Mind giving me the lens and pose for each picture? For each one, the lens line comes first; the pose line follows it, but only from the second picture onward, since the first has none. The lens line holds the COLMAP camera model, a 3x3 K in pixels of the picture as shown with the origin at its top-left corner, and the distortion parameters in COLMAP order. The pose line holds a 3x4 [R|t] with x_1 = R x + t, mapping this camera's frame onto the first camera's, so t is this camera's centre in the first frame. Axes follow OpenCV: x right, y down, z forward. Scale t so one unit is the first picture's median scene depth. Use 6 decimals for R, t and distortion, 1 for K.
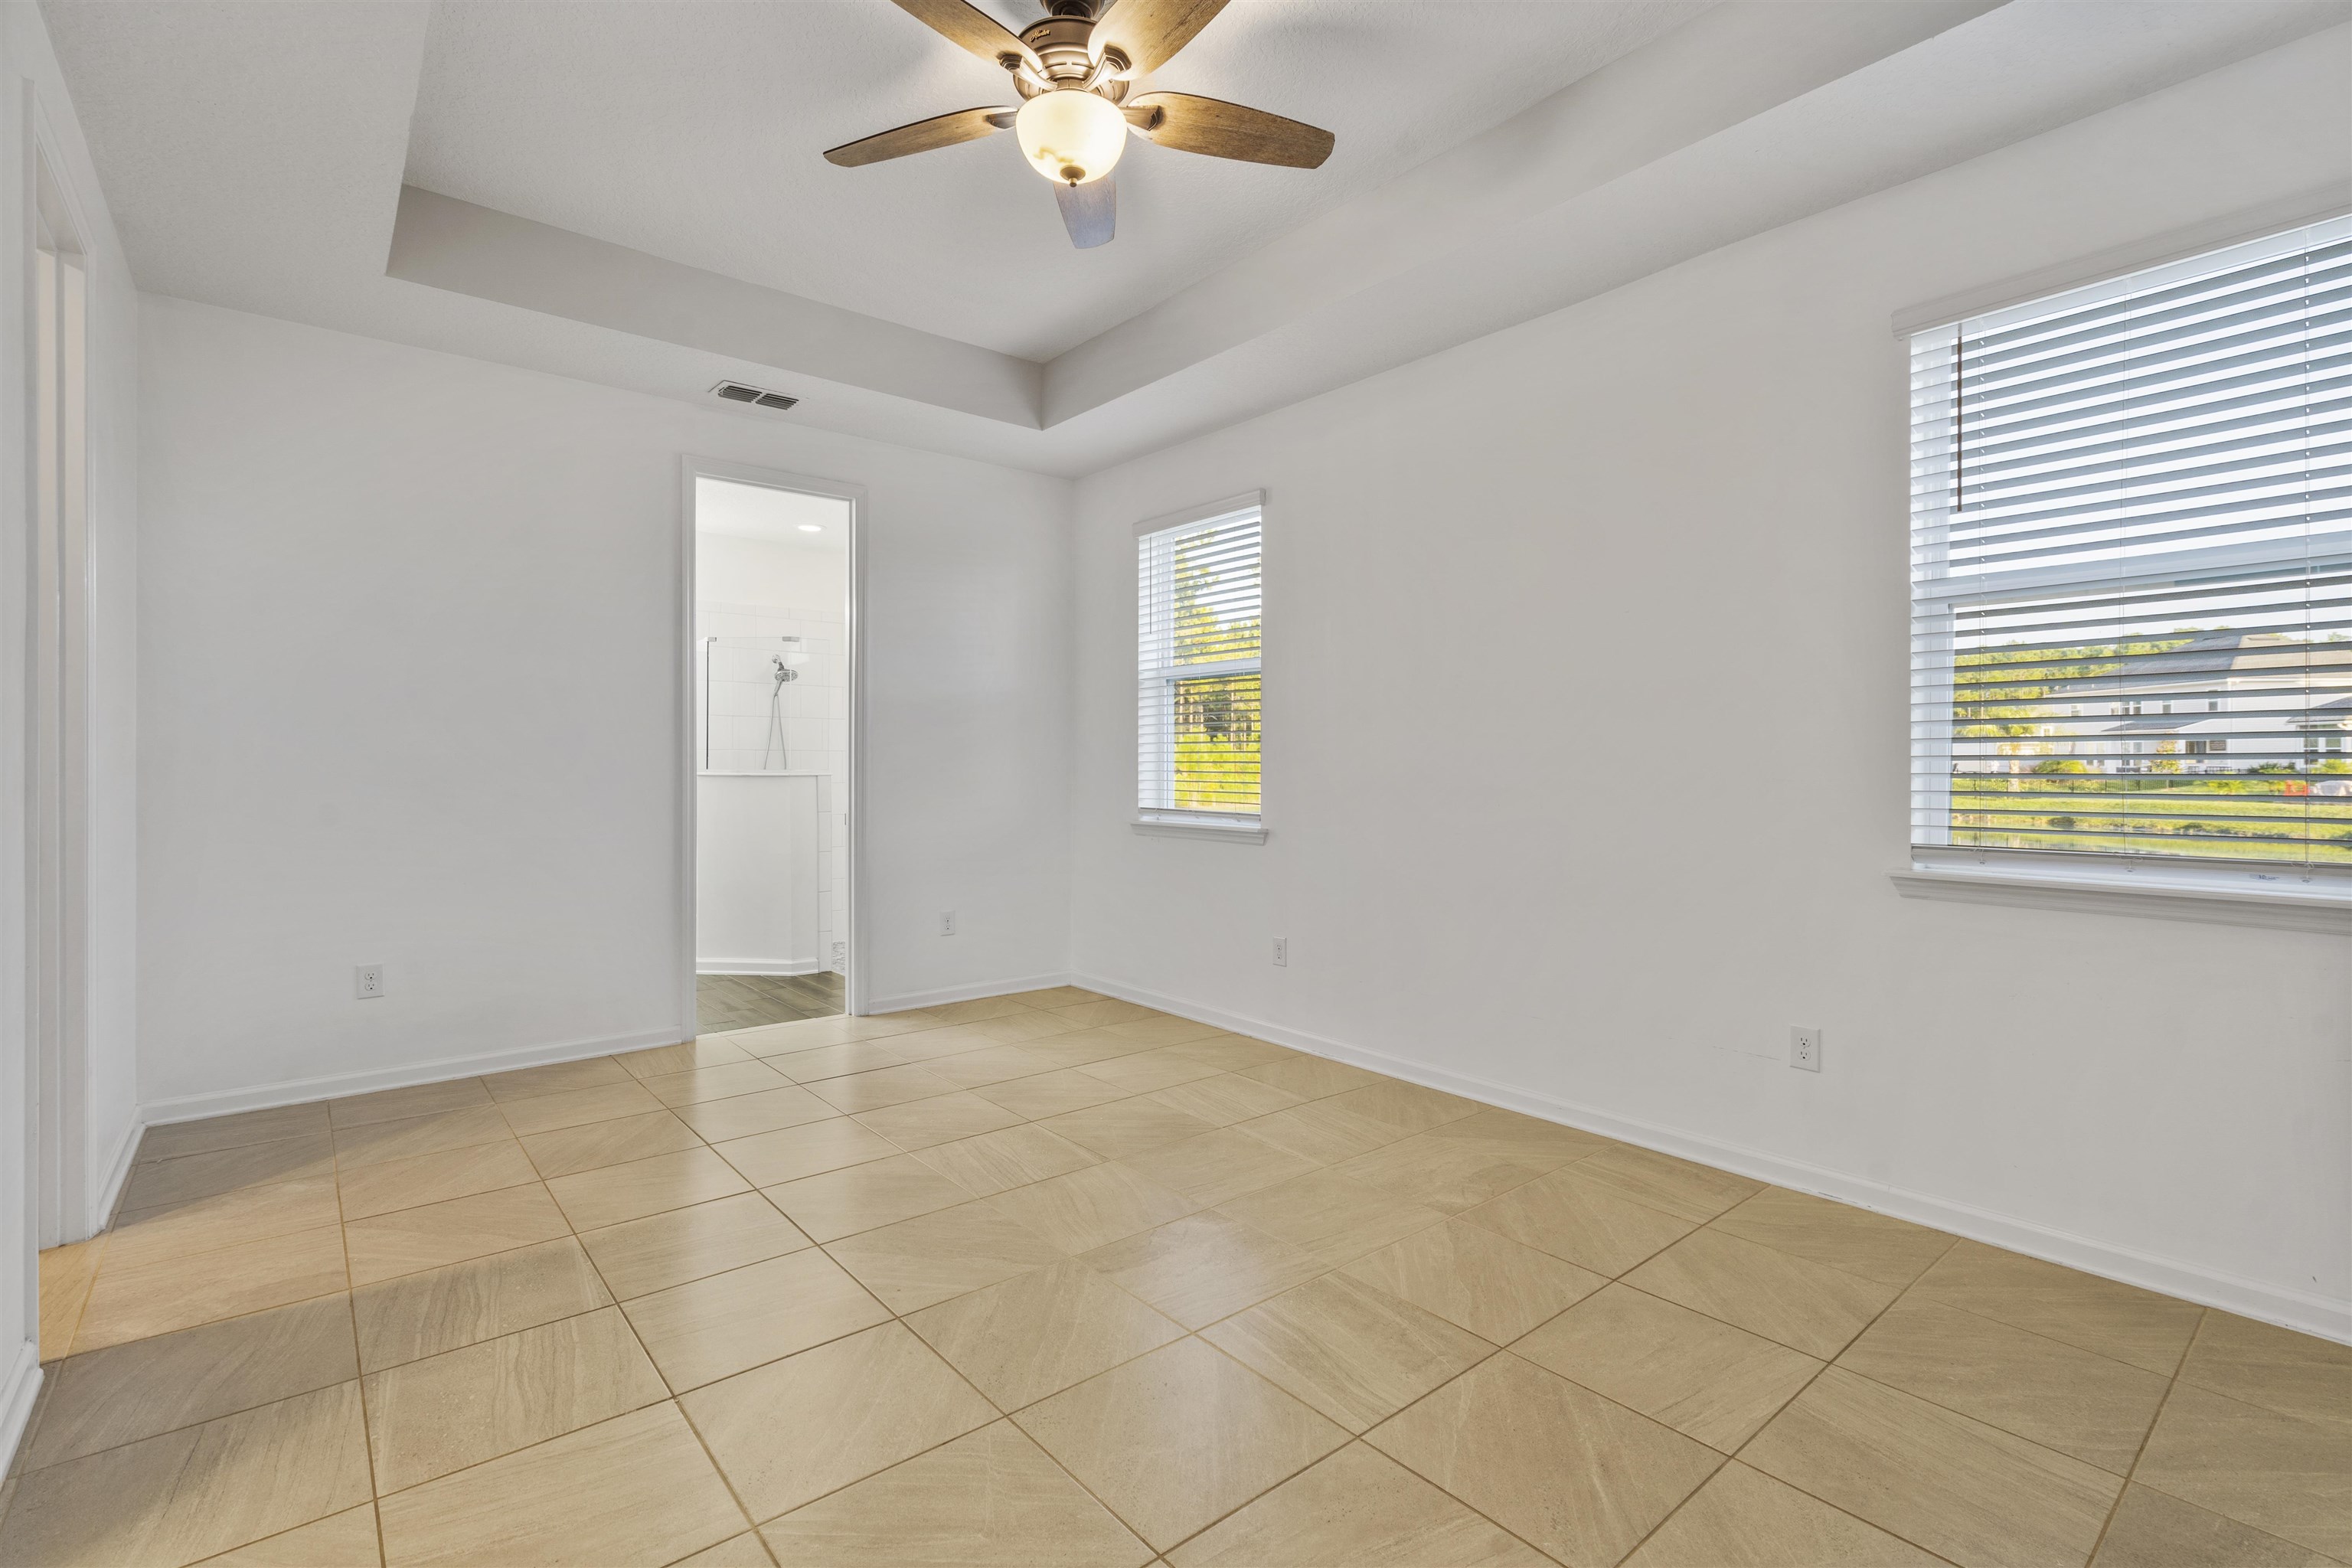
lens RADIAL K [[1094.5, 0, 1193.6], [0, 1094.5, 774.6], [0, 0, 1]] dist [-0.003718, 0.000349]
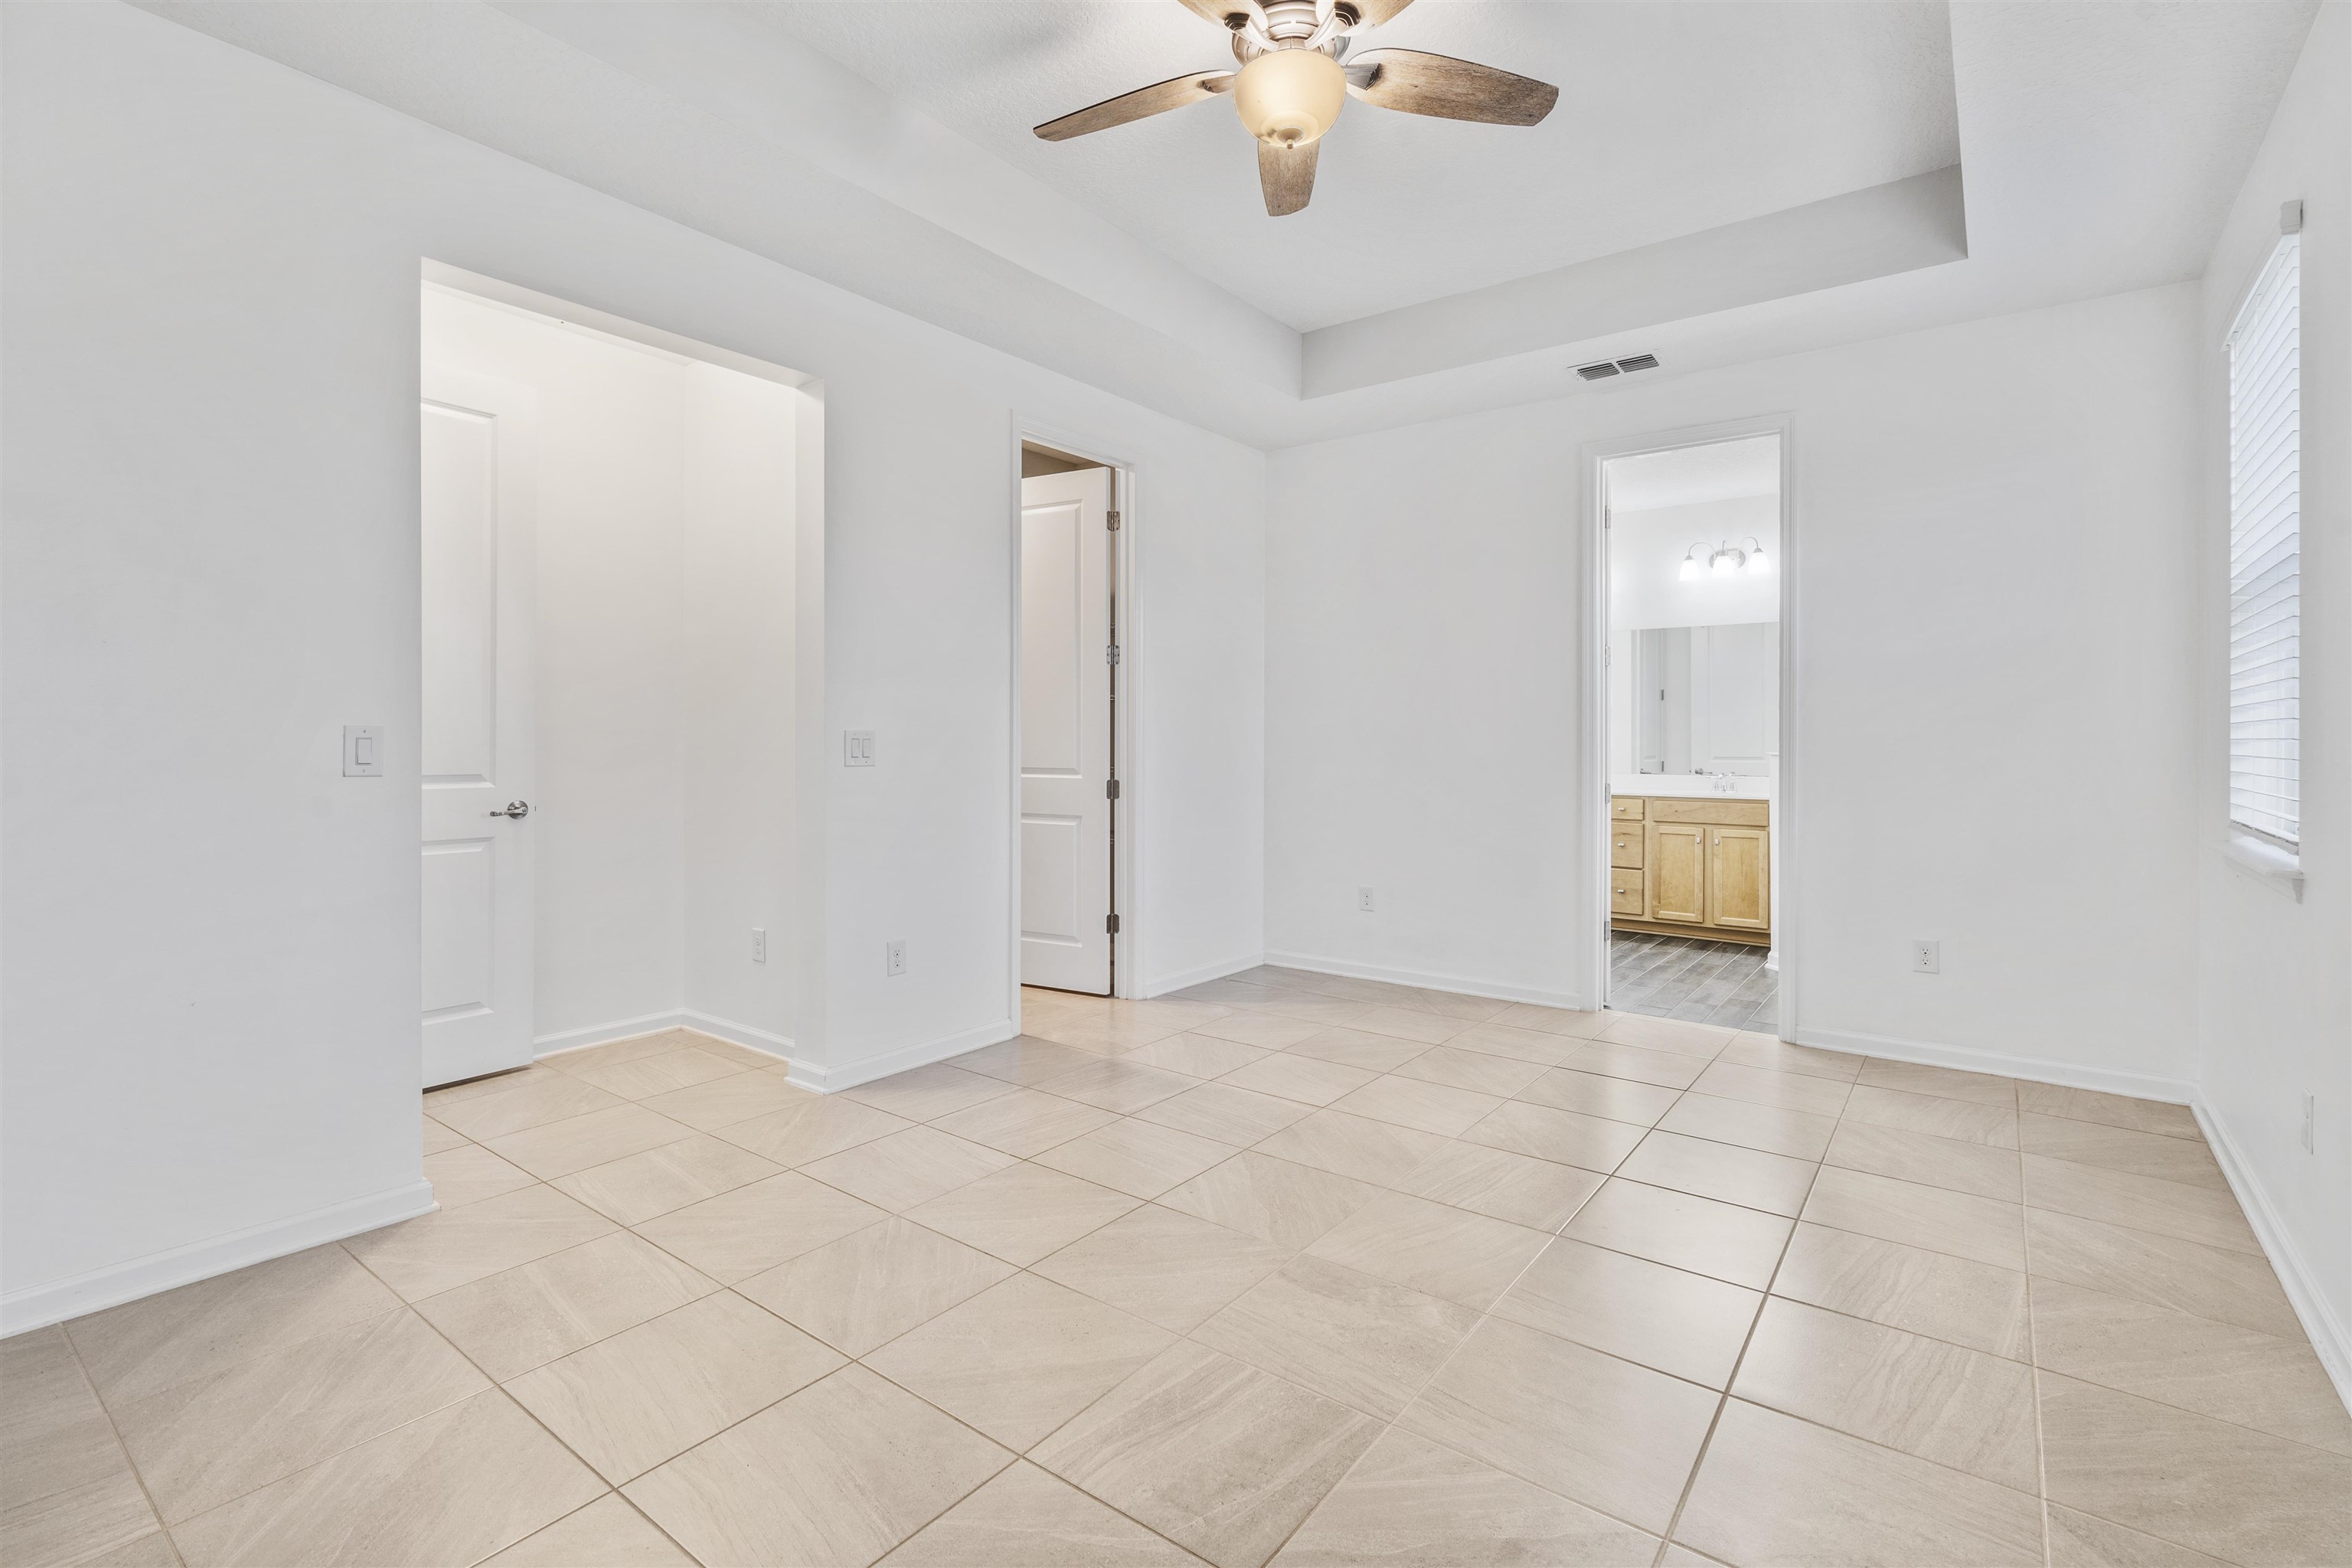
lens RADIAL K [[1094.5, 0, 1167.4], [0, 1094.5, 764.7], [0, 0, 1]] dist [-0.003718, 0.000349]
pose [[0.194249, 0.019409, -0.980760, 0.733949], [-0.011523, 0.999780, 0.017503, -0.004659], [0.980884, 0.007902, 0.194430, 0.632211]]
